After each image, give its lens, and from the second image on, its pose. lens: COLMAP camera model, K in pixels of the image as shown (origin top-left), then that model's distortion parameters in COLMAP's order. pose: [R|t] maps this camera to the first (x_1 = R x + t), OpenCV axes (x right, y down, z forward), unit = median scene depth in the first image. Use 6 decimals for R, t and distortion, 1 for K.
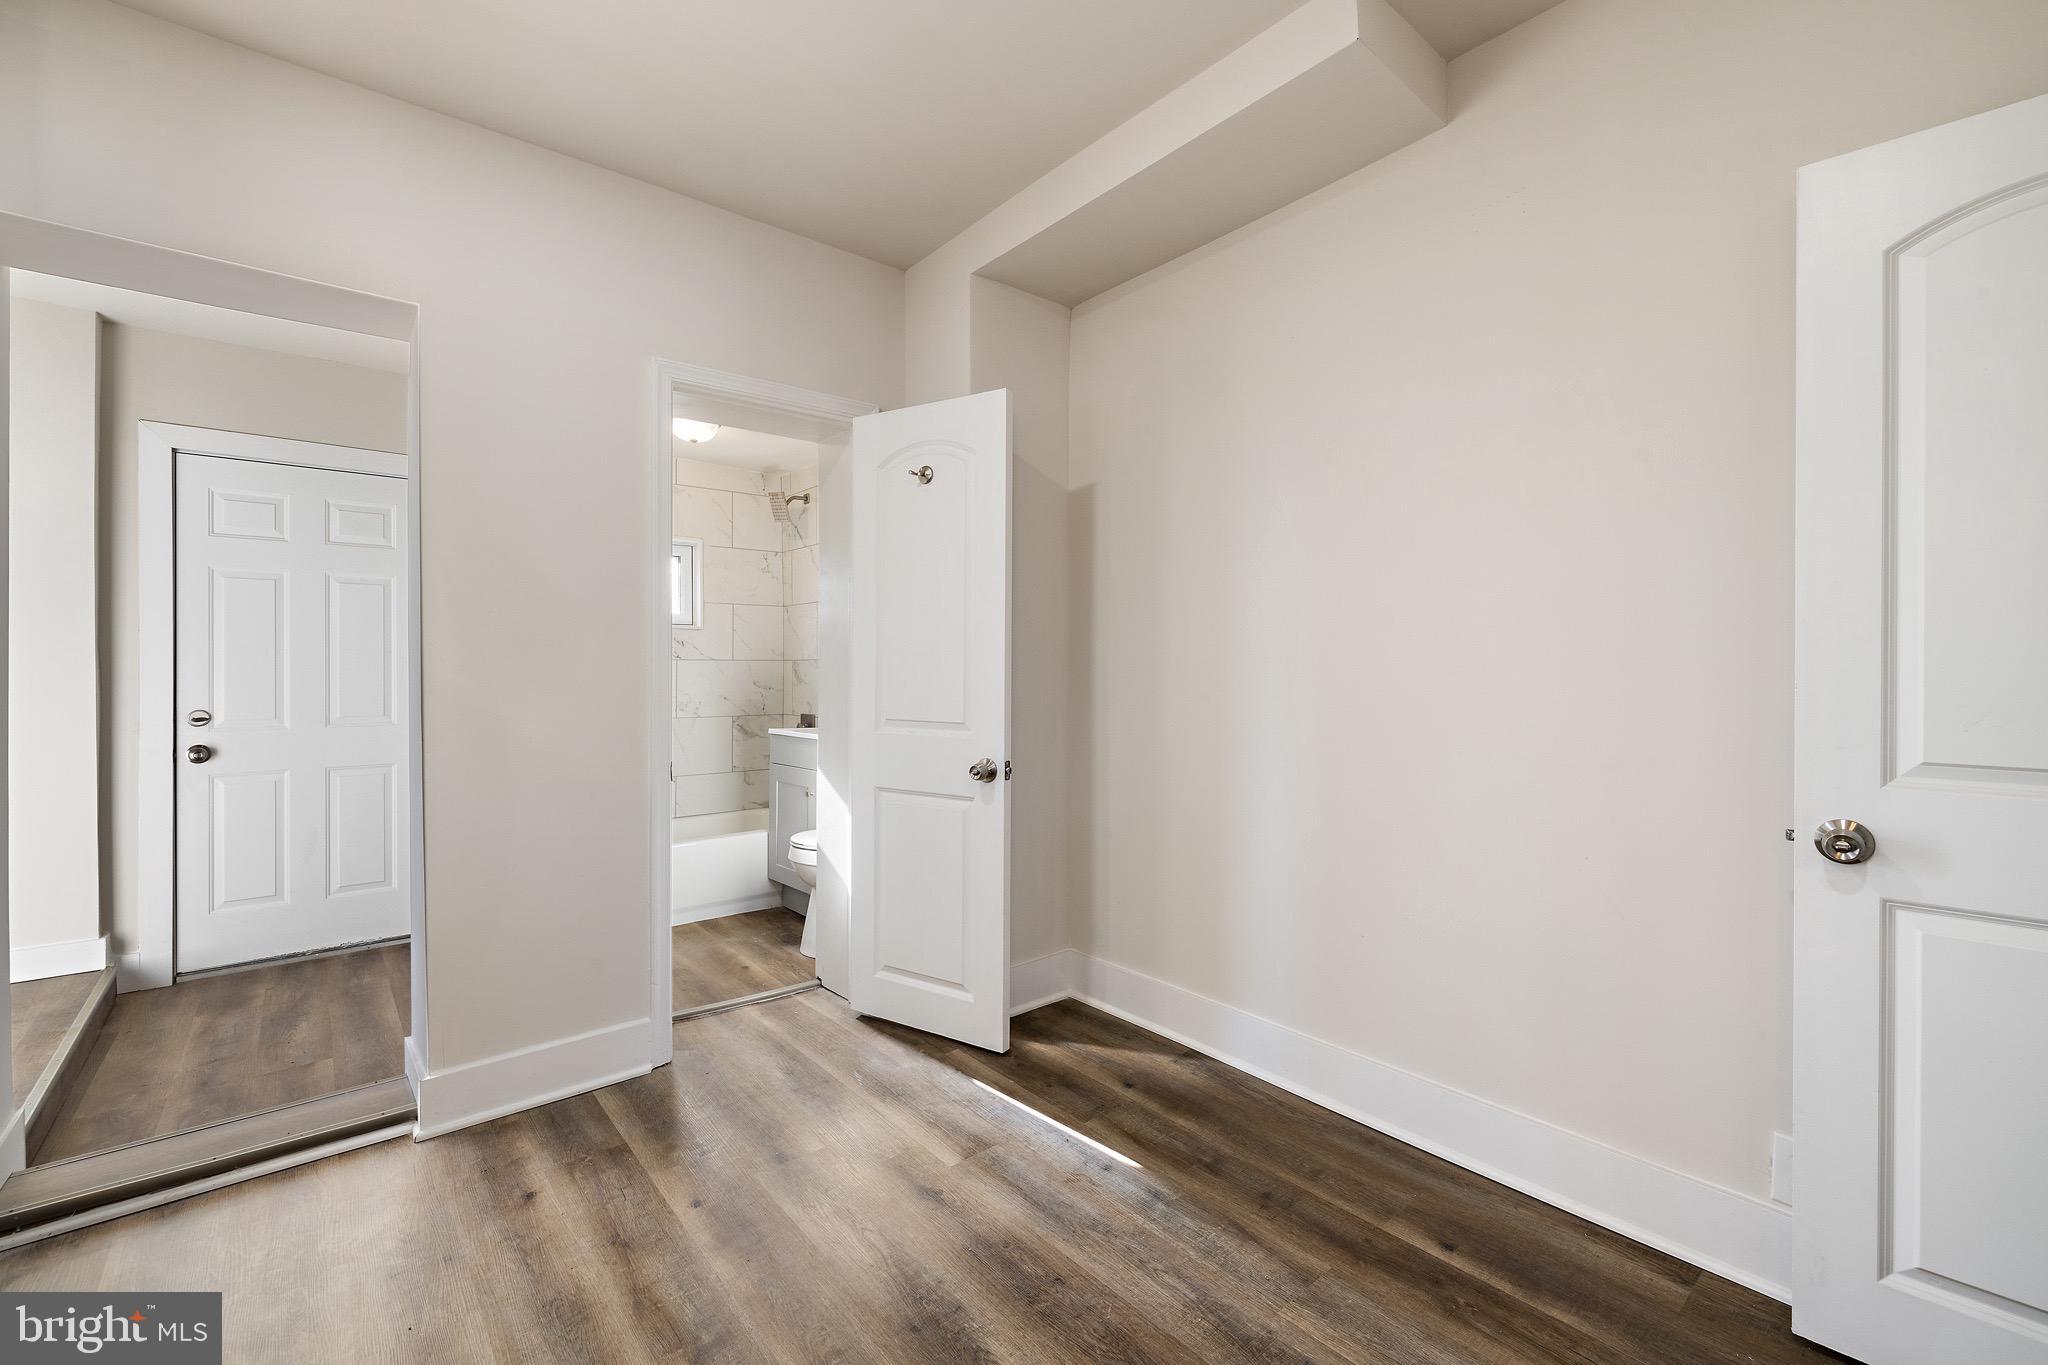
lens RADIAL K [[861.7, 0, 1016.0], [0, 861.7, 668.8], [0, 0, 1]] dist [-0.002827, 0.000074]
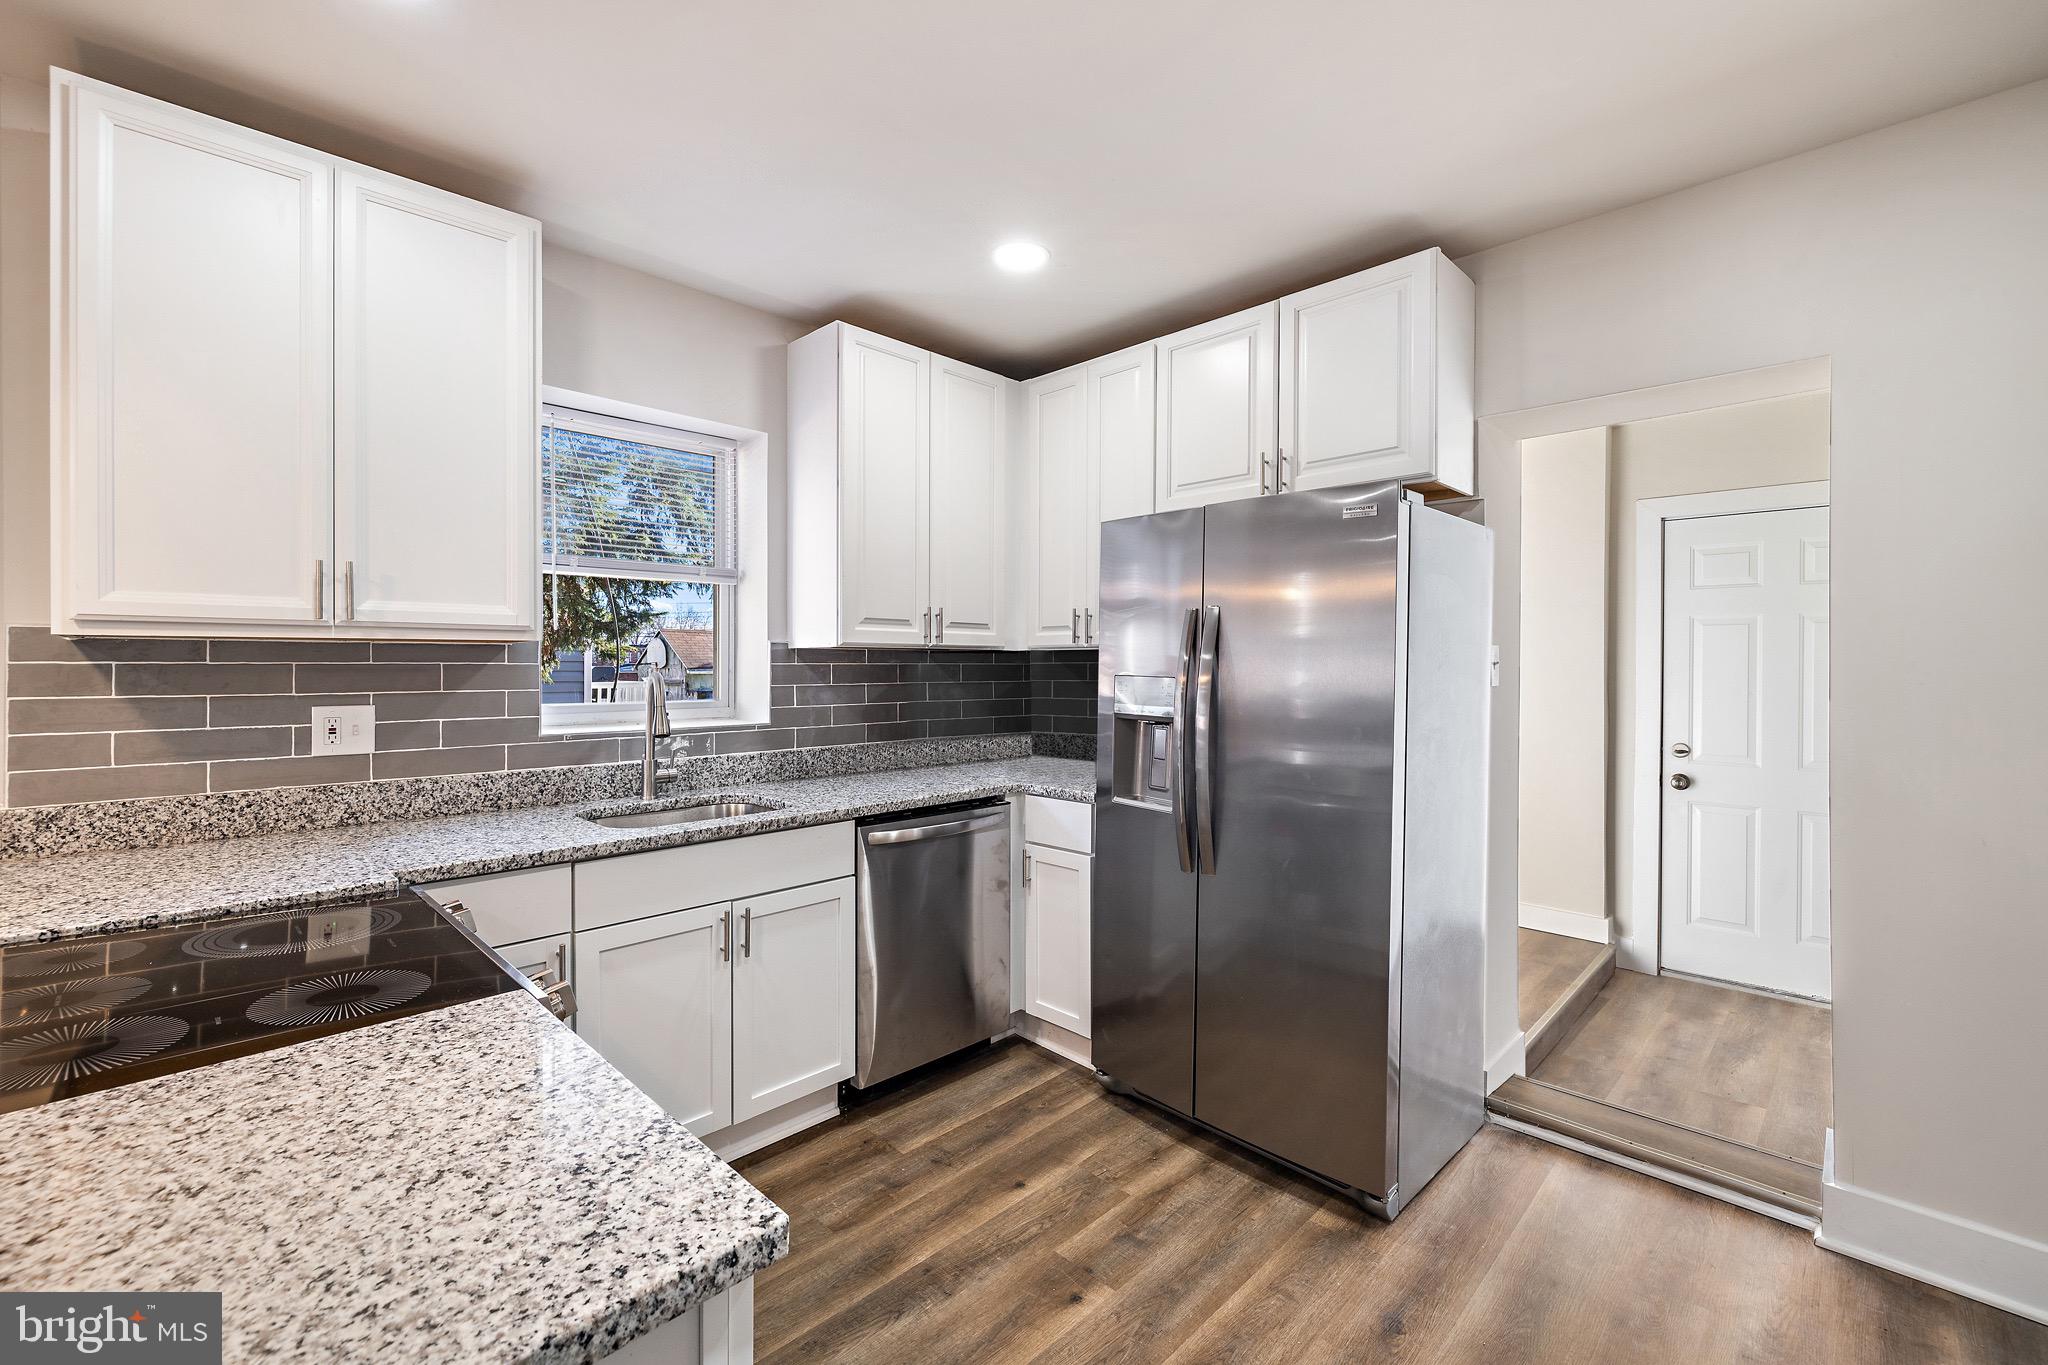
lens RADIAL K [[861.7, 0, 1017.4], [0, 861.7, 672.7], [0, 0, 1]] dist [-0.002827, 0.000074]
pose [[0.087340, 0.016032, -0.996050, 0.108299], [-0.004843, 0.999866, 0.015669, -0.061800], [0.996167, 0.003455, 0.087406, 0.028915]]
